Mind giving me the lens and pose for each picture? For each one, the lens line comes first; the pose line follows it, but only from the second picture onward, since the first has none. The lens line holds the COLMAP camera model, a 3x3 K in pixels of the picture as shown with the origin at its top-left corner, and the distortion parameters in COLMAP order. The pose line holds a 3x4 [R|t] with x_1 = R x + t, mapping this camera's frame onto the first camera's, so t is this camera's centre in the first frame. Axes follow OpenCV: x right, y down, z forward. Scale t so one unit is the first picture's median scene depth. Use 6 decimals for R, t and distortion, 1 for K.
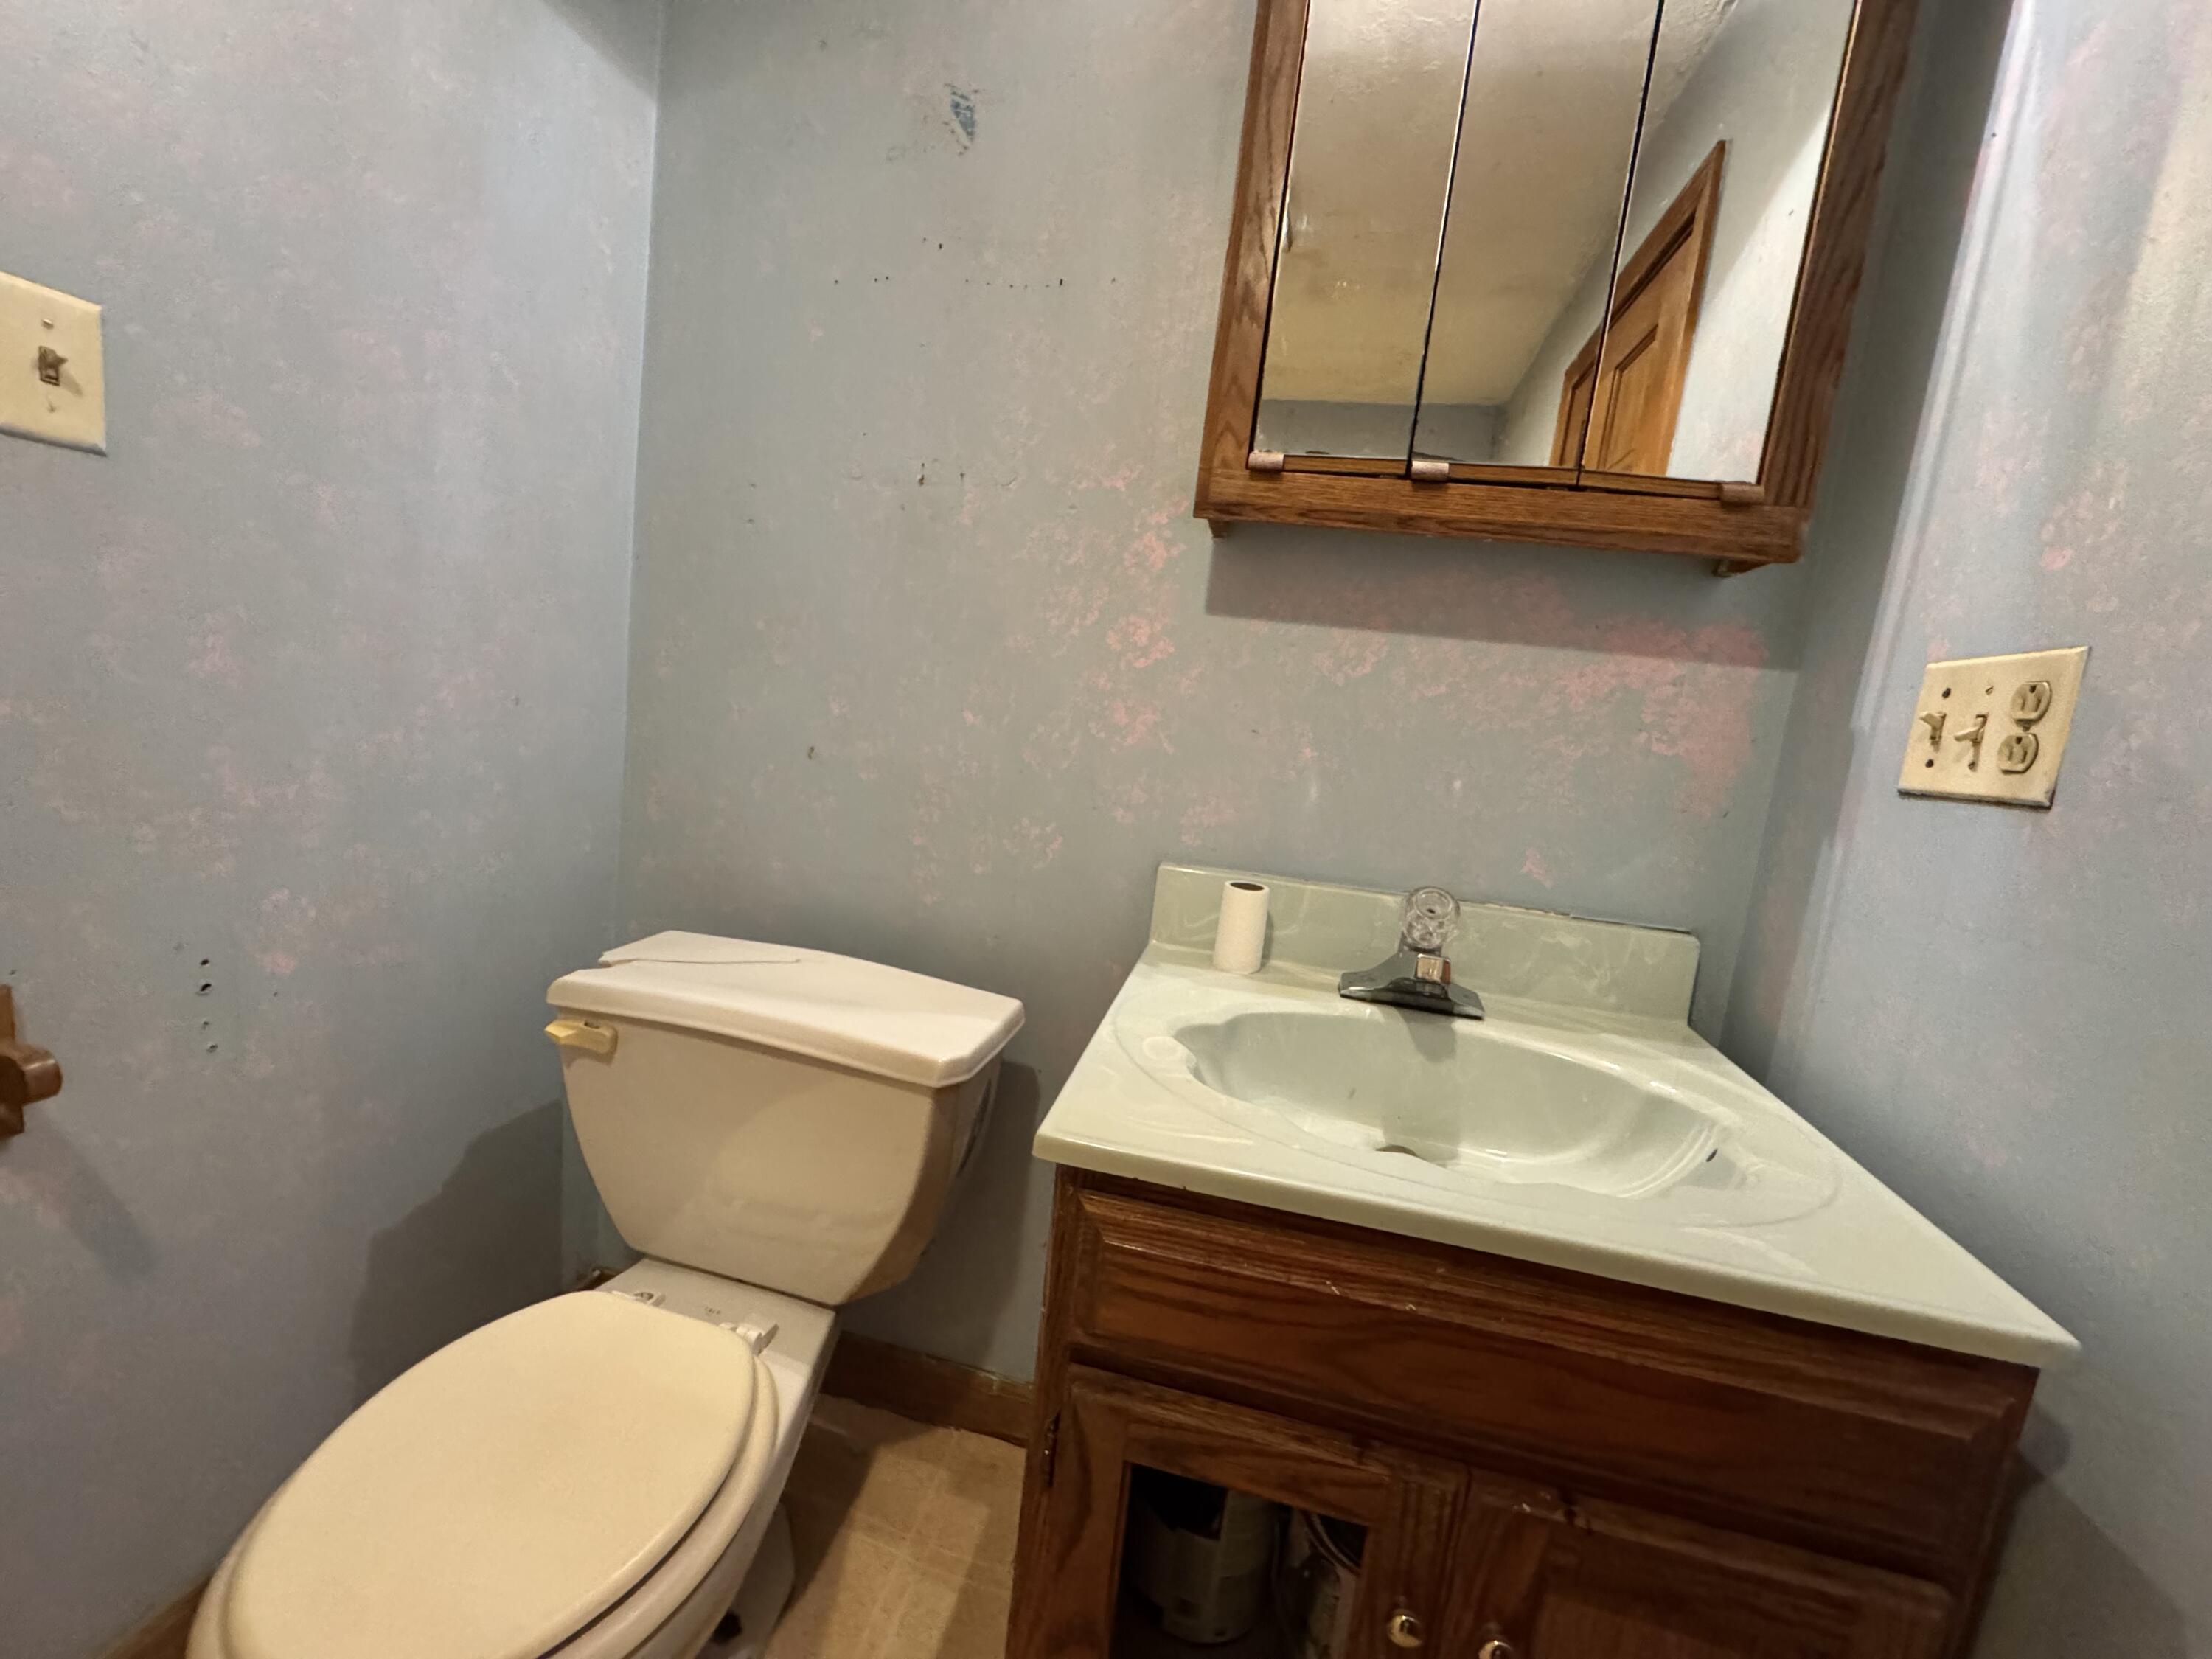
lens RADIAL K [[886.9, 0, 1106.3], [0, 886.9, 826.0], [0, 0, 1]] dist [-0.001623, -0.000185]
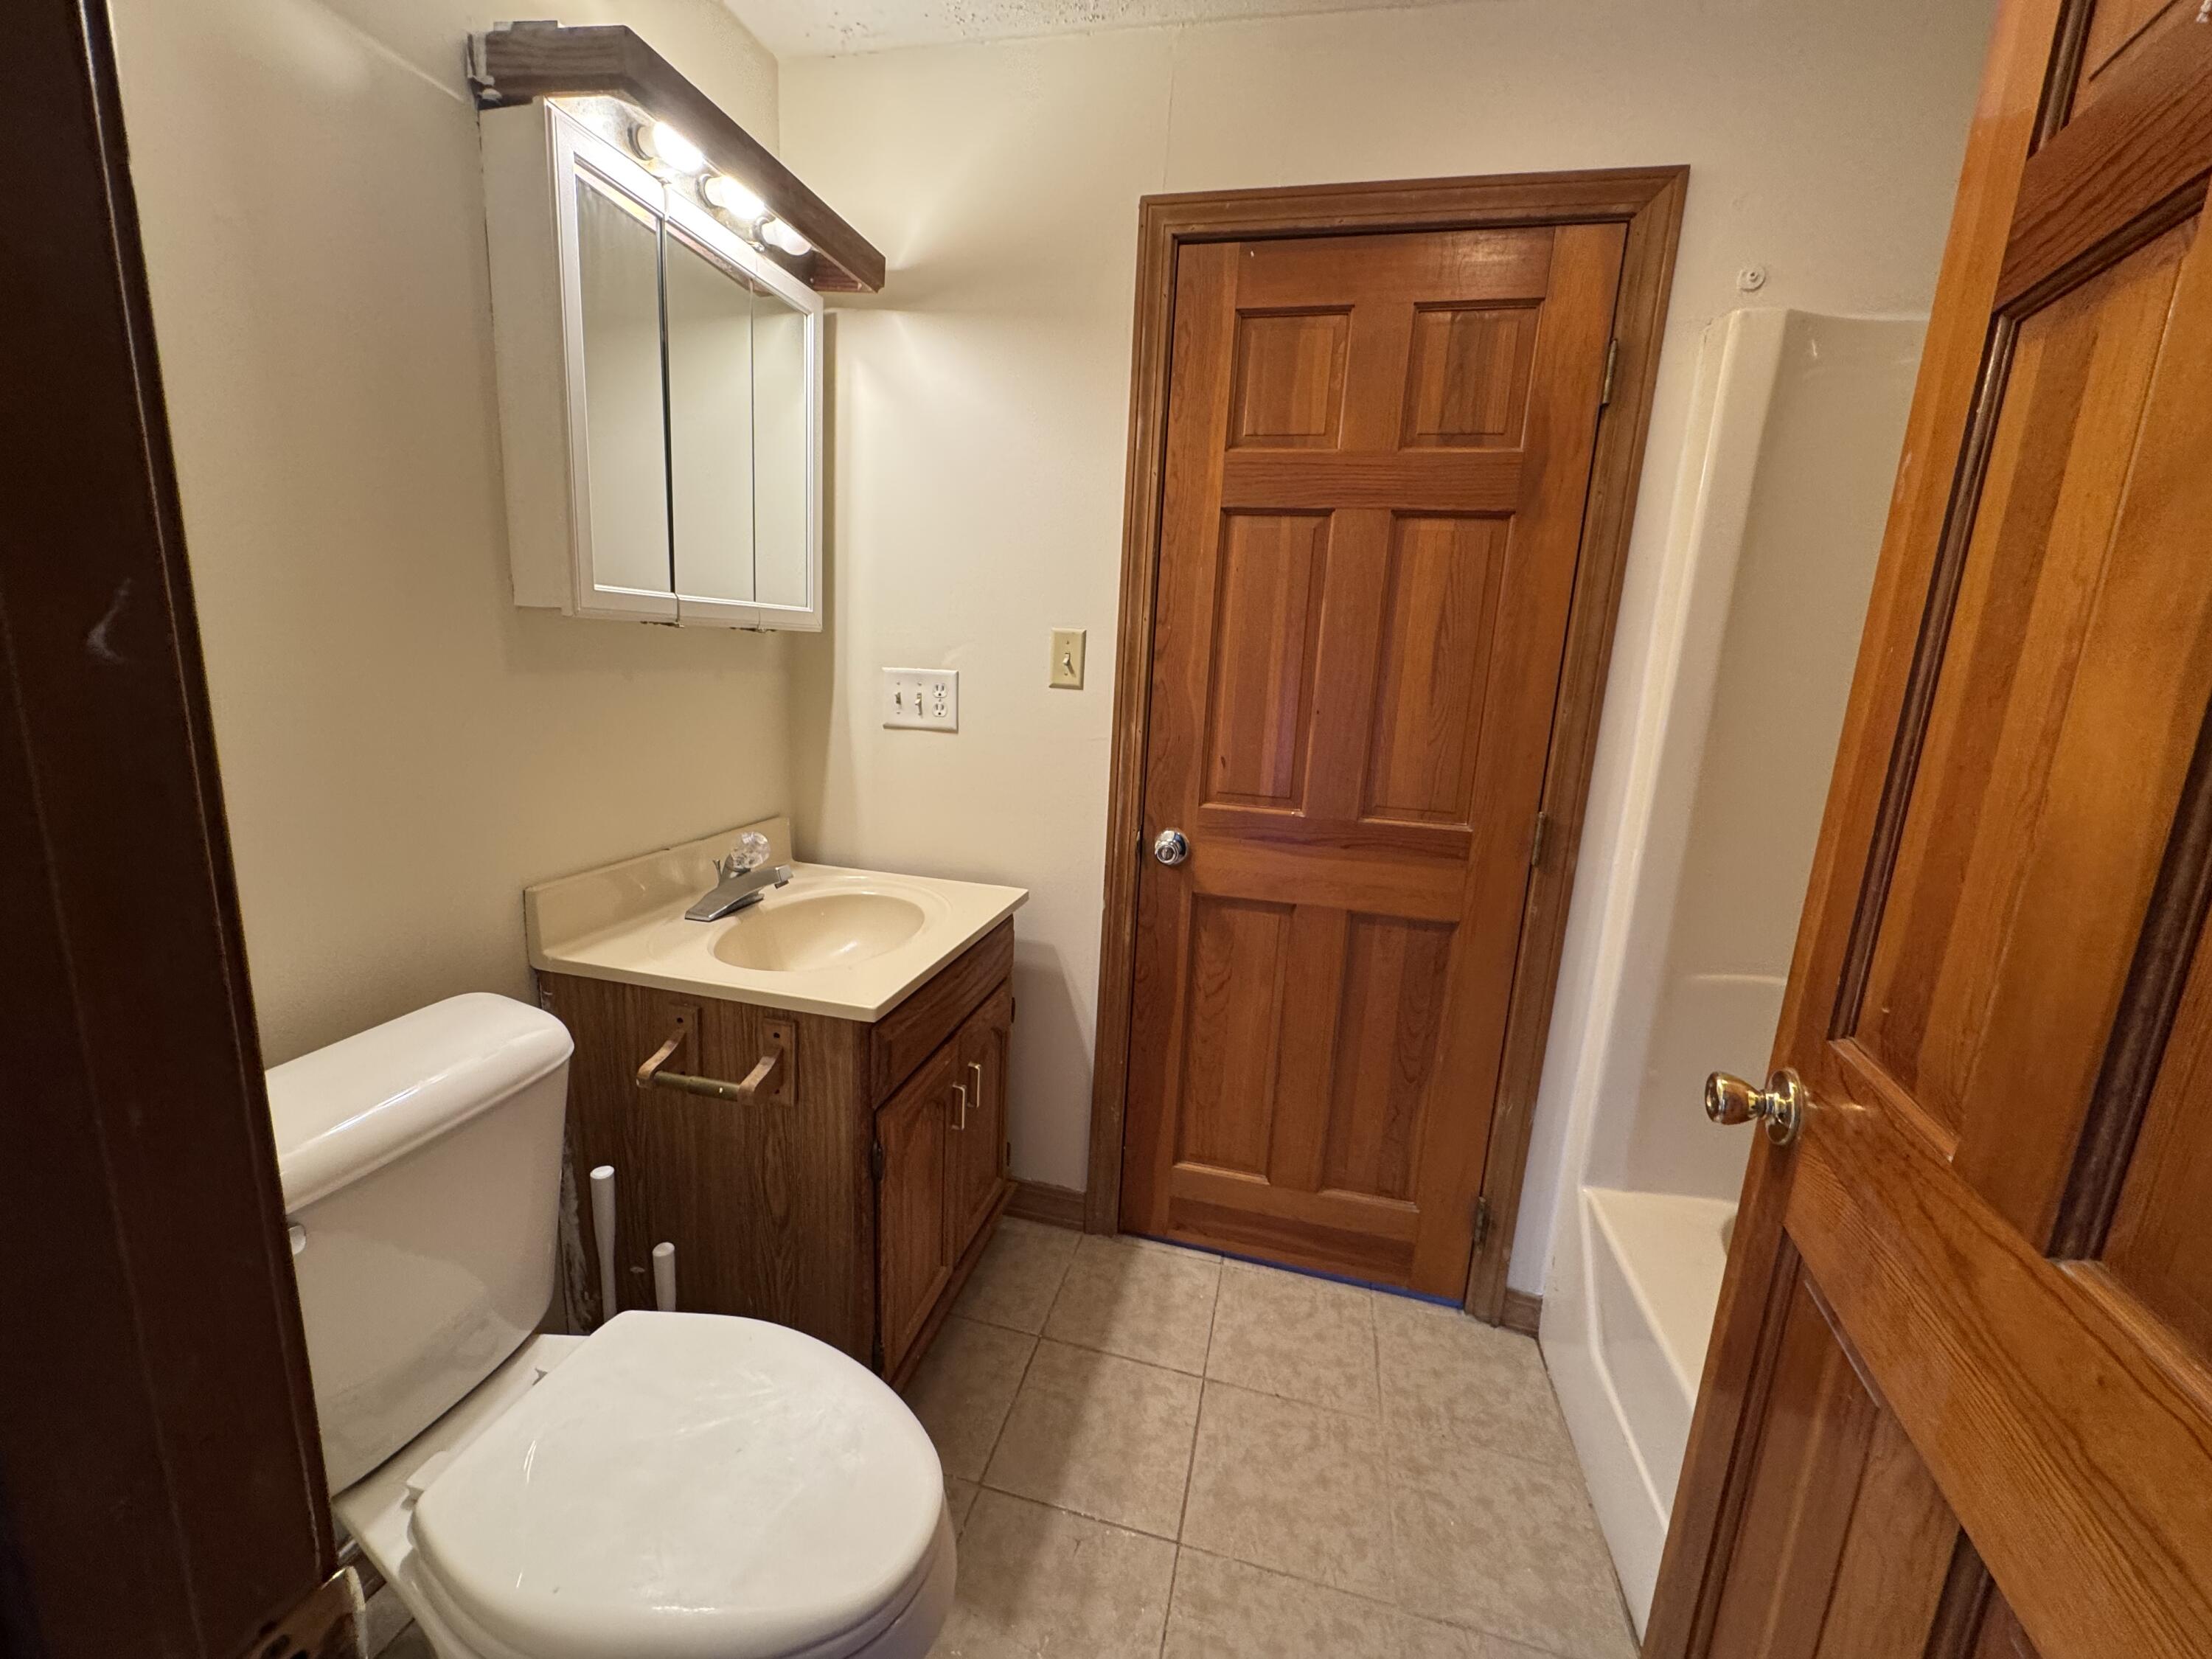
lens RADIAL K [[886.9, 0, 1101.4], [0, 886.9, 823.7], [0, 0, 1]] dist [-0.001623, -0.000185]
pose [[0.038513, -0.301107, 0.952812, -1.217760], [0.096812, 0.950158, 0.296356, -0.387163], [-0.994557, 0.080830, 0.065744, 0.293512]]
